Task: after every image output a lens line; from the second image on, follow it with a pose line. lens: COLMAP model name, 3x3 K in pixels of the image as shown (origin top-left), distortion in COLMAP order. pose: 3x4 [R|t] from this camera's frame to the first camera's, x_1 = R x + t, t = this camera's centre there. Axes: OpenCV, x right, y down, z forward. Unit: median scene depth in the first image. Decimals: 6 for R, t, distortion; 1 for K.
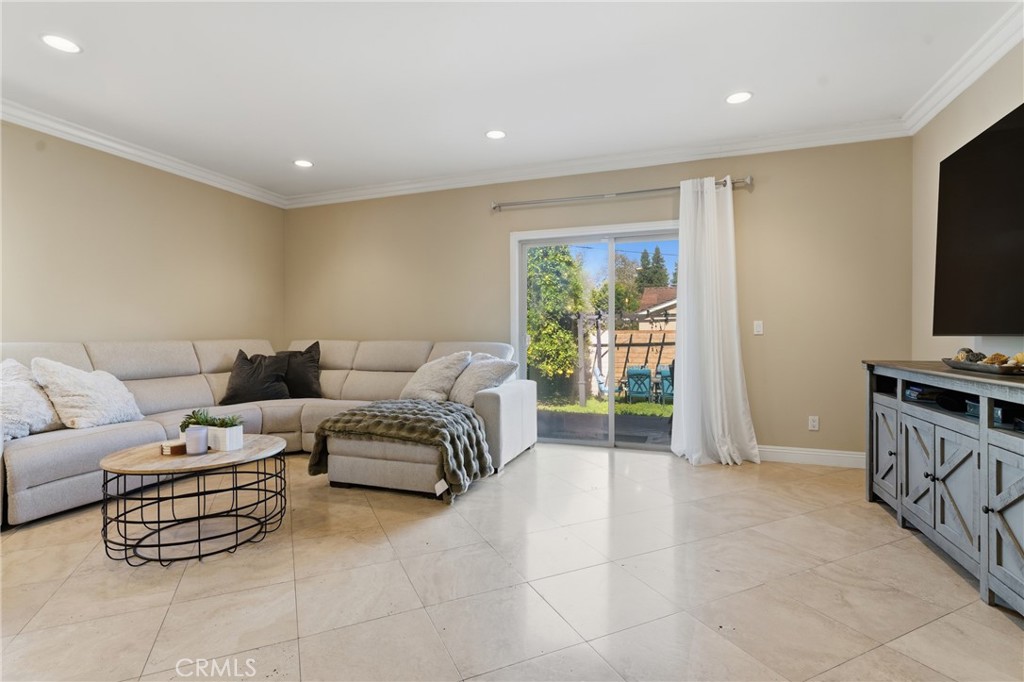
lens RADIAL K [[484.5, 0, 513.4], [0, 484.5, 340.6], [0, 0, 1]] dist [-0.005193, 0.000251]
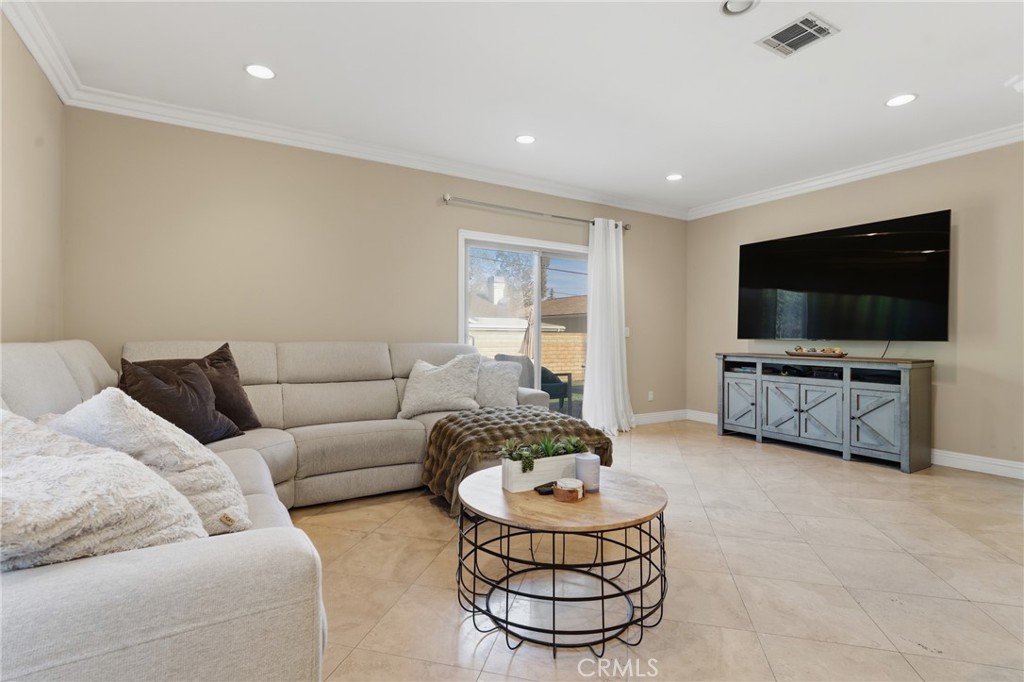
lens RADIAL K [[484.5, 0, 512.1], [0, 484.5, 339.1], [0, 0, 1]] dist [-0.005193, 0.000251]
pose [[0.635729, 0.001824, 0.771910, -0.825453], [-0.002758, 0.999996, -0.000092, -0.005612], [-0.771907, -0.002071, 0.635732, 0.370839]]
